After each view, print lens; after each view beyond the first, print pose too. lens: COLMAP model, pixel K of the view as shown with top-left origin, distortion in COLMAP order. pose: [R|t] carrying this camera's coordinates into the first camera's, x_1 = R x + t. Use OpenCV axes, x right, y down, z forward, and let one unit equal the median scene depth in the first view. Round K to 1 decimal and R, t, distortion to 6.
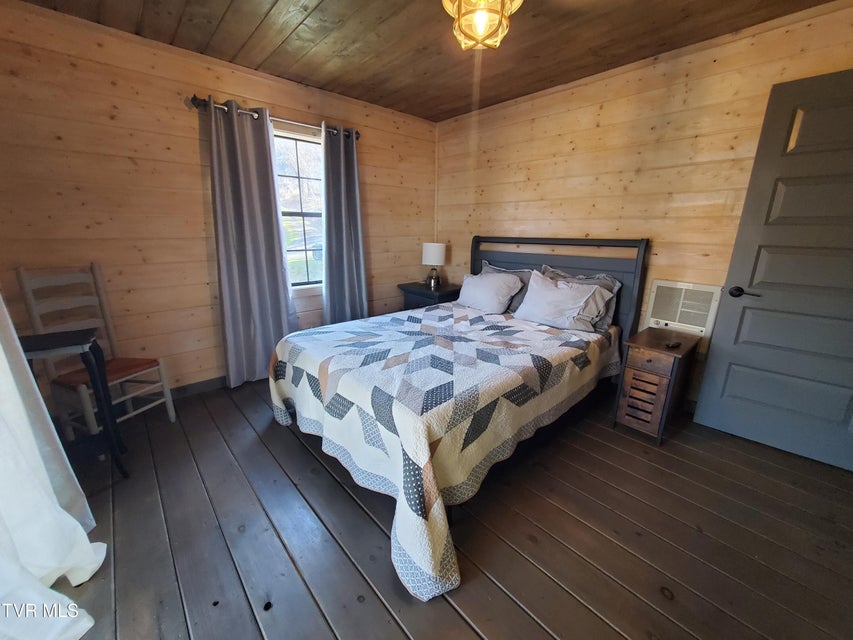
lens RADIAL K [[335.6, 0, 425.1], [0, 335.6, 315.7], [0, 0, 1]] dist [0.004040, -0.002493]
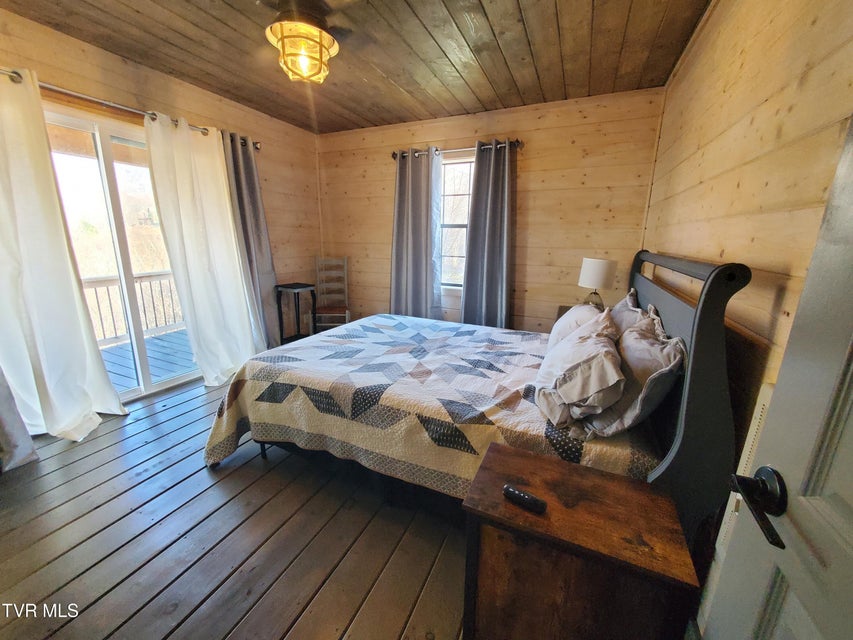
lens RADIAL K [[335.6, 0, 425.1], [0, 335.6, 315.7], [0, 0, 1]] dist [0.004040, -0.002493]
pose [[0.392733, 0.206924, -0.896071, 0.916969], [-0.240943, 0.963475, 0.116888, -0.144609], [0.887529, 0.169997, 0.428245, 0.592549]]
